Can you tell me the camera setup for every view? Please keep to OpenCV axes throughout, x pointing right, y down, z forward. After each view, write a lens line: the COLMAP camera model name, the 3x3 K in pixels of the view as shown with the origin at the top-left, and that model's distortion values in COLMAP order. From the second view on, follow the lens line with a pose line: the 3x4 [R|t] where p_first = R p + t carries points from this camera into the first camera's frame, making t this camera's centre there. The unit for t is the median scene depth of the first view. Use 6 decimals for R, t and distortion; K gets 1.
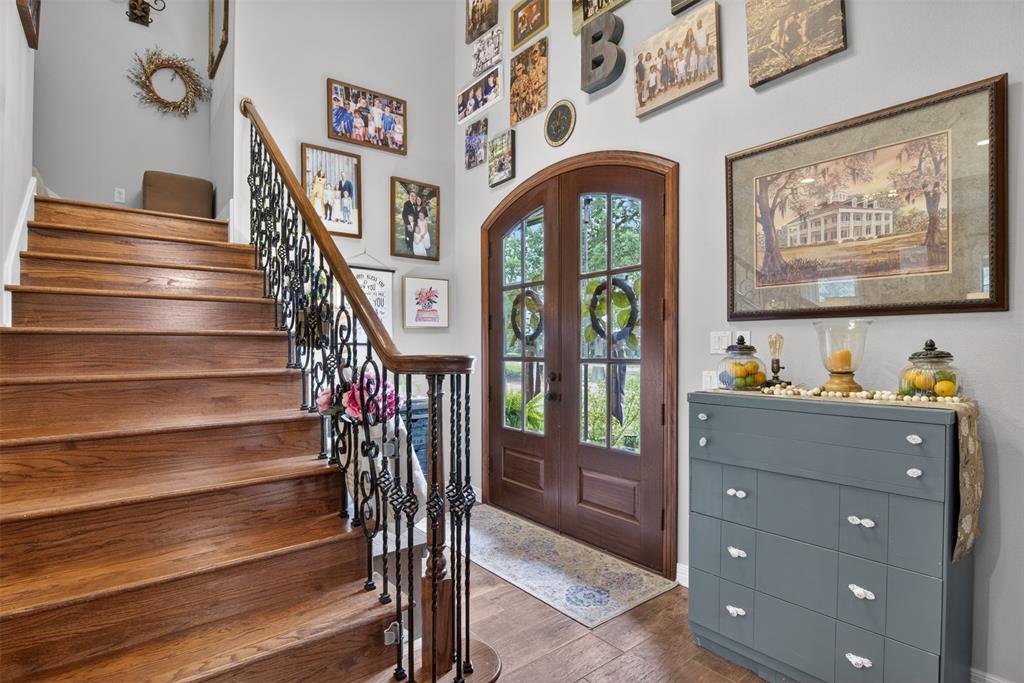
lens RADIAL K [[493.5, 0, 509.0], [0, 493.5, 345.1], [0, 0, 1]] dist [-0.020307, -0.002920]
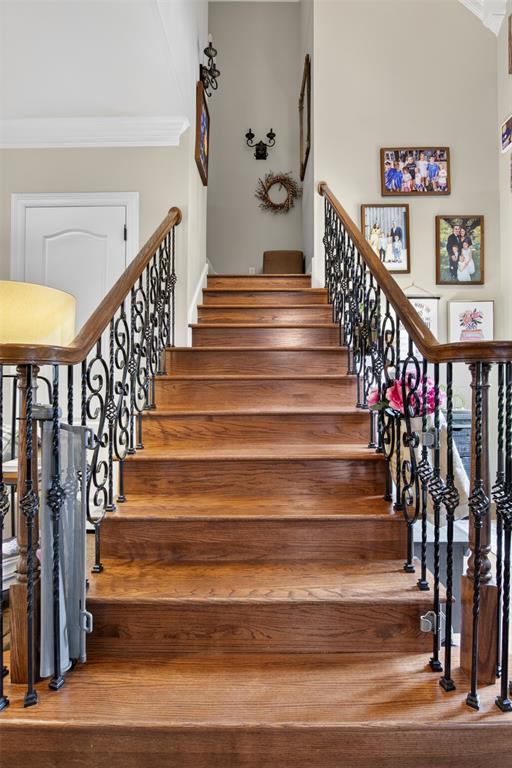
lens RADIAL K [[370.1, 0, 274.3], [0, 370.1, 380.9], [0, 0, 1]] dist [-0.020307, -0.002920]
pose [[0.790903, 0.001594, -0.611939, -0.024931], [-0.002137, 0.999998, -0.000158, 0.075617], [0.611938, 0.001433, 0.790905, 0.168763]]
